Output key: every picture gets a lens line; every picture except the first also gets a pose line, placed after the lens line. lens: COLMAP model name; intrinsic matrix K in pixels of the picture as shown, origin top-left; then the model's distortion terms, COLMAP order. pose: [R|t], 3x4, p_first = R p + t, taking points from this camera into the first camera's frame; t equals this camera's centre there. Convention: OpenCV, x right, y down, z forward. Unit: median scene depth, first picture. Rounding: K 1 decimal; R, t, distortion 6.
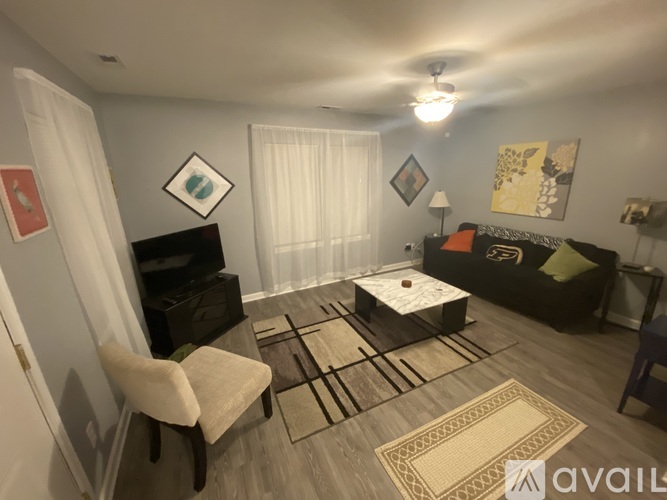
lens RADIAL K [[268.2, 0, 334.5], [0, 268.2, 251.1], [0, 0, 1]] dist [0.014025, -0.017590]
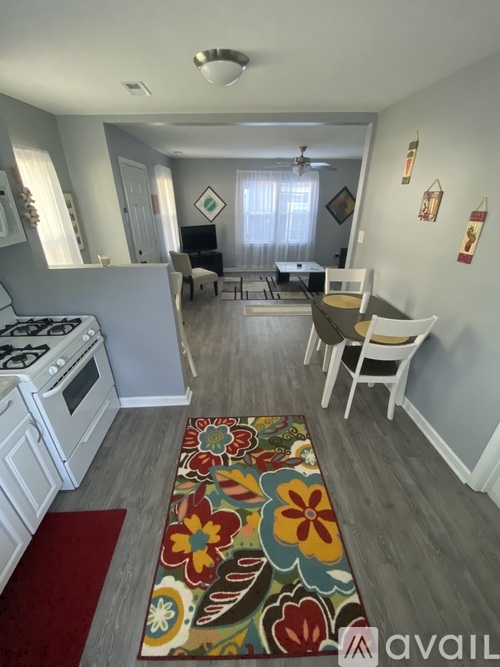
lens RADIAL K [[268.2, 0, 247.8], [0, 268.2, 332.5], [0, 0, 1]] dist [0.014025, -0.017590]
pose [[0.914984, 0.201798, -0.349401, 0.666578], [-0.132605, 0.968241, 0.211955, 0.226286], [0.381077, -0.147603, 0.912685, -0.876348]]
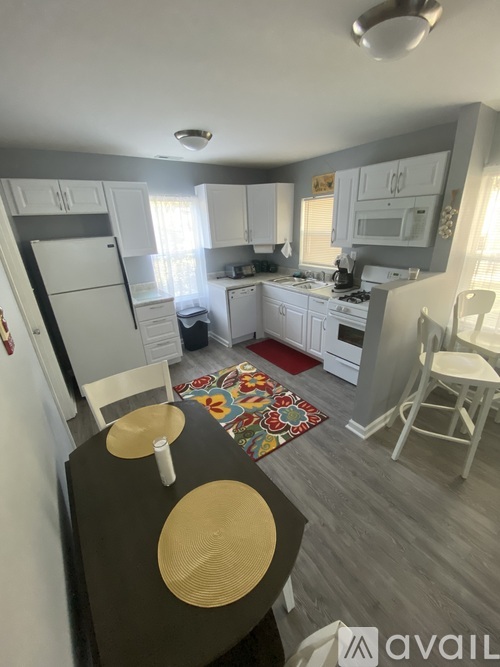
lens RADIAL K [[268.2, 0, 247.8], [0, 268.2, 332.5], [0, 0, 1]] dist [0.014025, -0.017590]
pose [[-0.987421, 0.116364, -0.107049, 0.601659], [0.023460, 0.777362, 0.628616, -0.076346], [0.156364, 0.618197, -0.770313, 0.127123]]
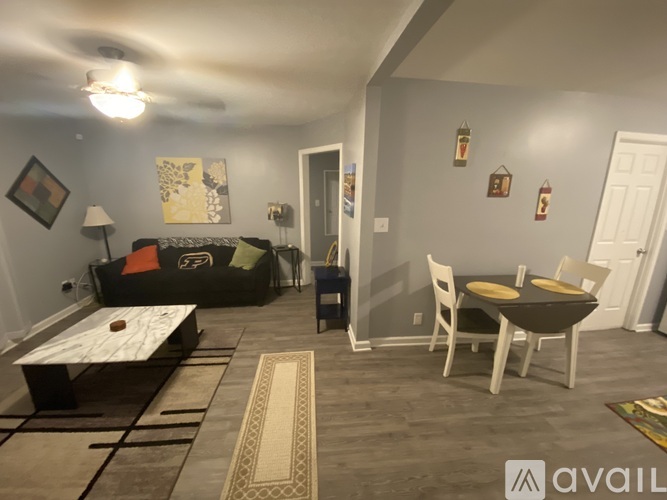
lens RADIAL K [[268.2, 0, 334.5], [0, 268.2, 251.1], [0, 0, 1]] dist [0.014025, -0.017590]
pose [[0.346966, -0.197408, 0.916867, -0.164871], [0.244184, 0.962896, 0.114913, -0.017917], [-0.905532, 0.184013, 0.382296, 0.119118]]
